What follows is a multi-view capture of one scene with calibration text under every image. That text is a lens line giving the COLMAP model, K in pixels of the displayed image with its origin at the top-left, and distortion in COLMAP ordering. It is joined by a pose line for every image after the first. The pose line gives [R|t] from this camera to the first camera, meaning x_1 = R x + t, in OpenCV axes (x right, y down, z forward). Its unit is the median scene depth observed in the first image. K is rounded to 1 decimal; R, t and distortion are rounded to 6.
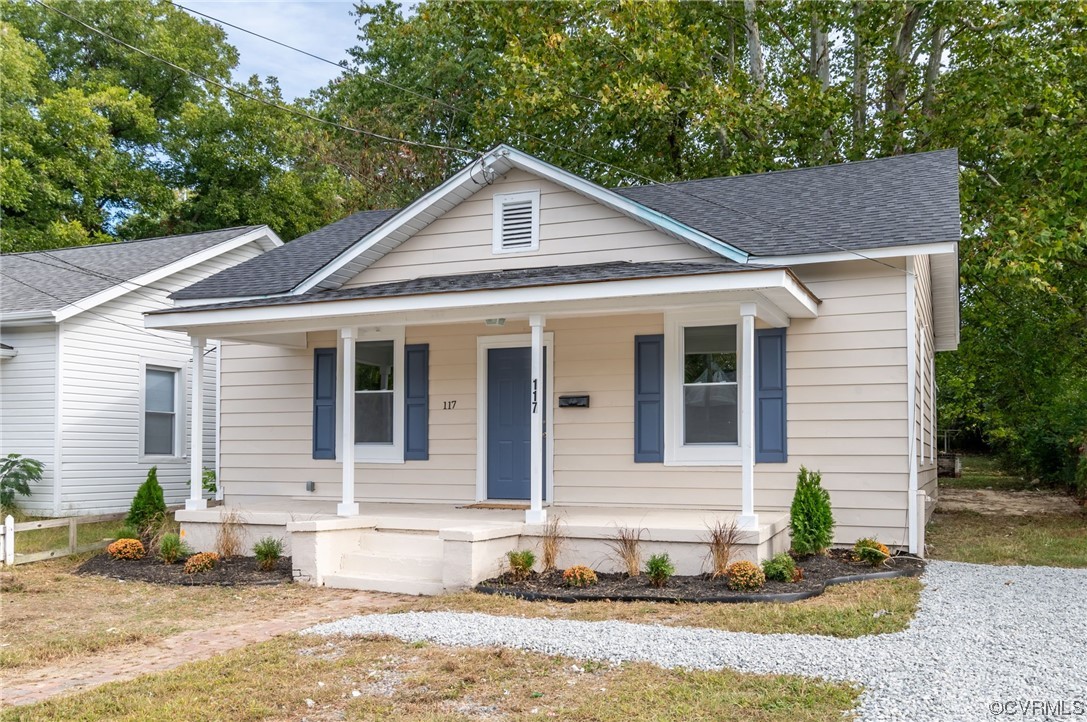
lens RADIAL K [[892.6, 0, 582.4], [0, 892.6, 433.5], [0, 0, 1]] dist [-0.003544, 0.005769]
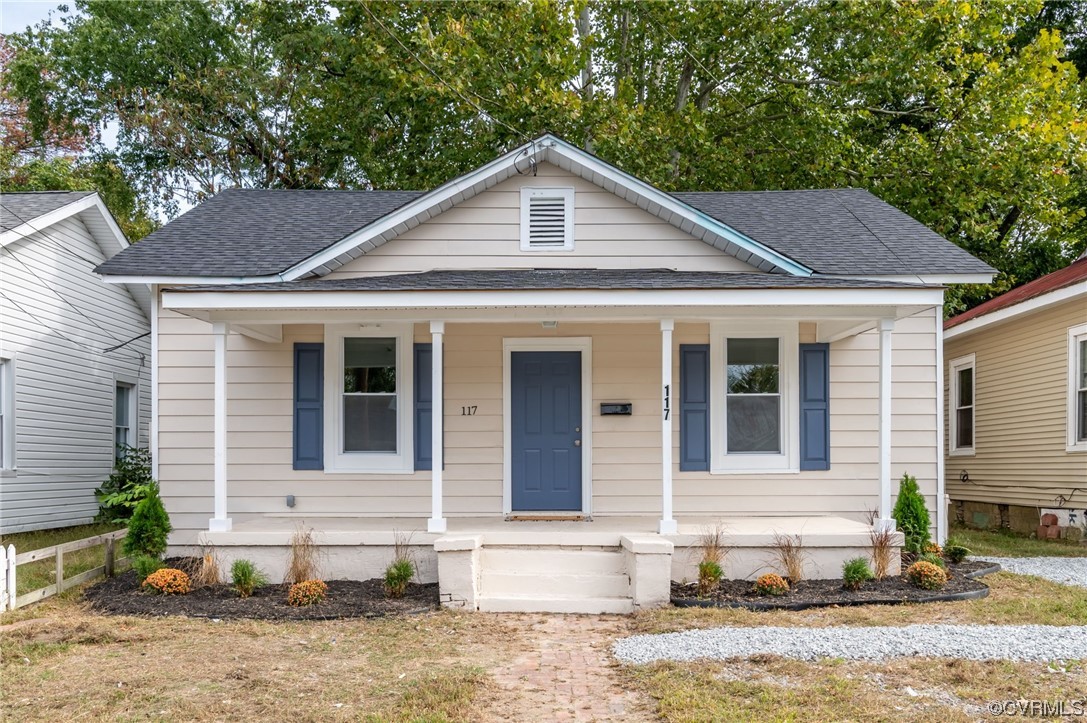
lens RADIAL K [[892.6, 0, 532.2], [0, 892.6, 457.5], [0, 0, 1]] dist [-0.003544, 0.005769]
pose [[0.939269, -0.000691, 0.343180, -0.432693], [-0.004088, 0.999904, 0.013202, 0.004477], [-0.343157, -0.013803, 0.939177, 0.115502]]
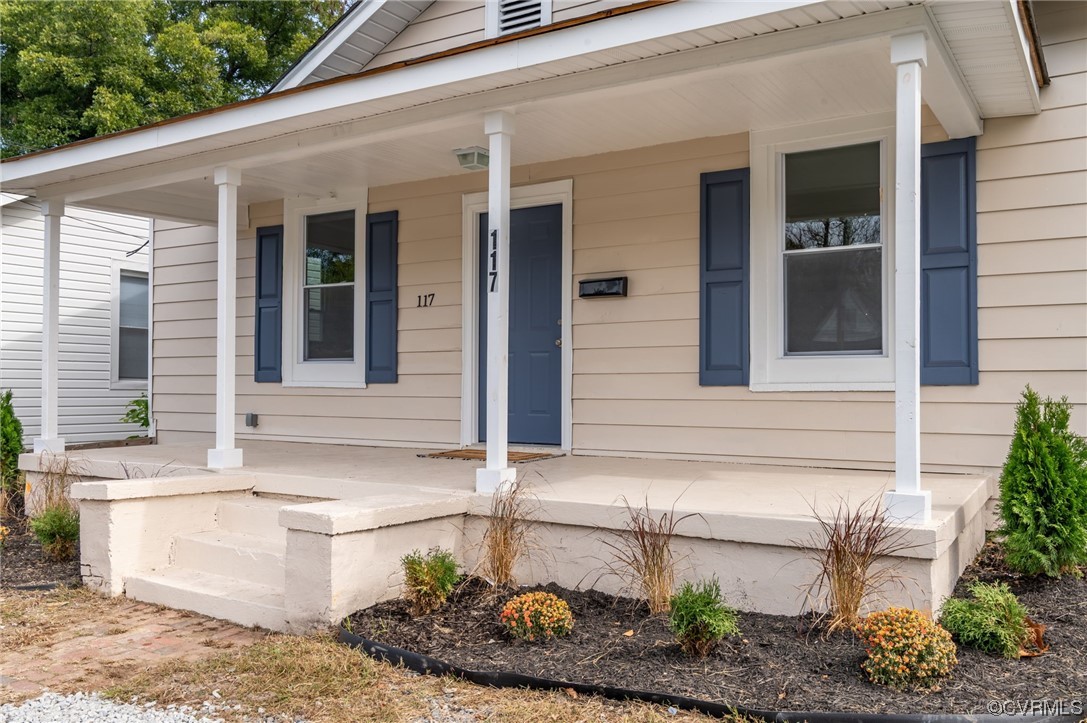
lens RADIAL K [[892.6, 0, 538.7], [0, 892.6, 370.1], [0, 0, 1]] dist [-0.003544, 0.005769]
pose [[0.981862, -0.001869, -0.189588, 0.064483], [0.002523, 0.999992, 0.003212, 0.019498], [0.189580, -0.003632, 0.981859, 0.386165]]
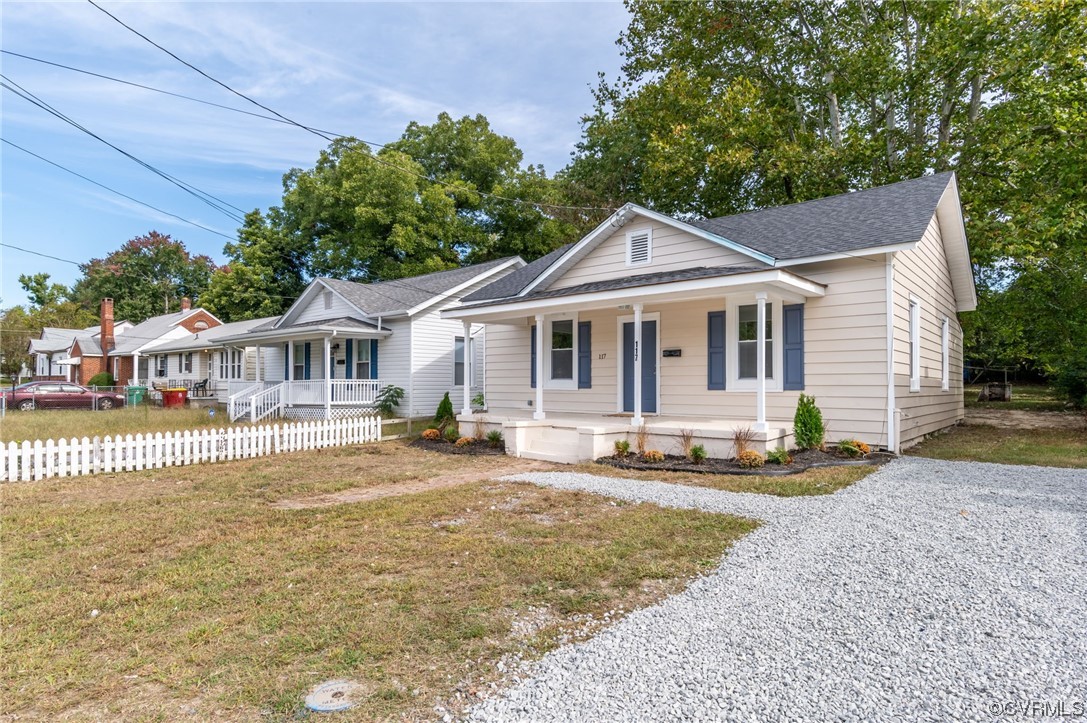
lens RADIAL K [[555.9, 0, 567.0], [0, 555.9, 378.4], [0, 0, 1]] dist [-0.002577, -0.000155]
pose [[0.953628, -0.004431, -0.300956, 0.116393], [0.008286, 0.999899, 0.011534, -0.002399], [0.300875, -0.013493, 0.953568, -0.047451]]
